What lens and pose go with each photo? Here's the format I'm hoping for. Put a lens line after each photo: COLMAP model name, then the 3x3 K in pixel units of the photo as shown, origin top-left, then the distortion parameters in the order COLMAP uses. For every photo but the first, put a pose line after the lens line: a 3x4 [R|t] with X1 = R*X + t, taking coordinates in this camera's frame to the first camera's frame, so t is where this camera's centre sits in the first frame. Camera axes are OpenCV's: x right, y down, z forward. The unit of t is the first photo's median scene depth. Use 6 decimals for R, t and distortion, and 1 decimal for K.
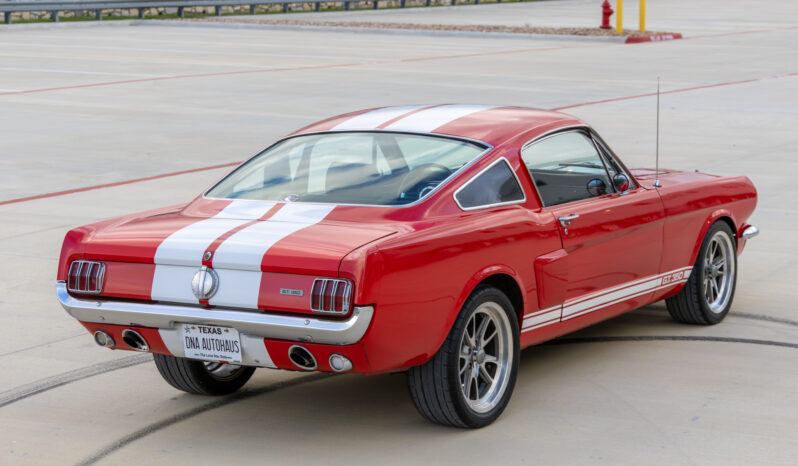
lens RADIAL K [[1890.2, 0, 399.0], [0, 1890.2, 233.0], [0, 0, 1]] dist [0.033375, 0.113007]
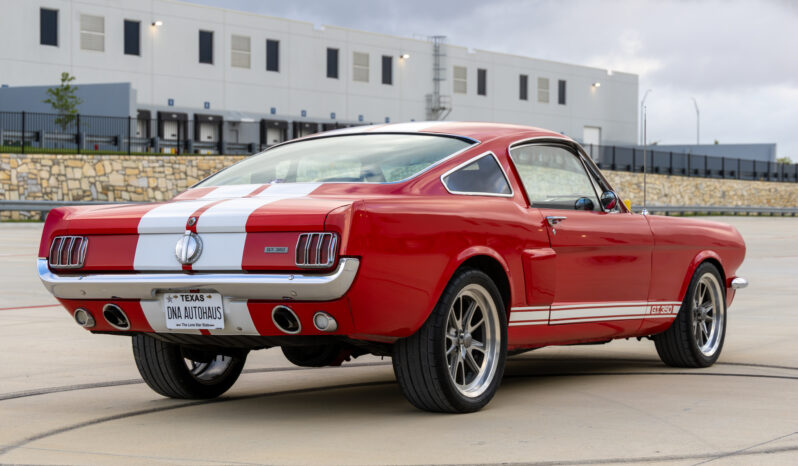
lens RADIAL K [[1890.2, 0, 399.0], [0, 1890.2, 233.0], [0, 0, 1]] dist [0.033375, 0.113007]
pose [[0.999929, 0.009764, 0.006771, 0.000405], [-0.008745, 0.990545, -0.136907, 0.146374], [-0.008044, 0.136839, 0.990561, 0.019727]]
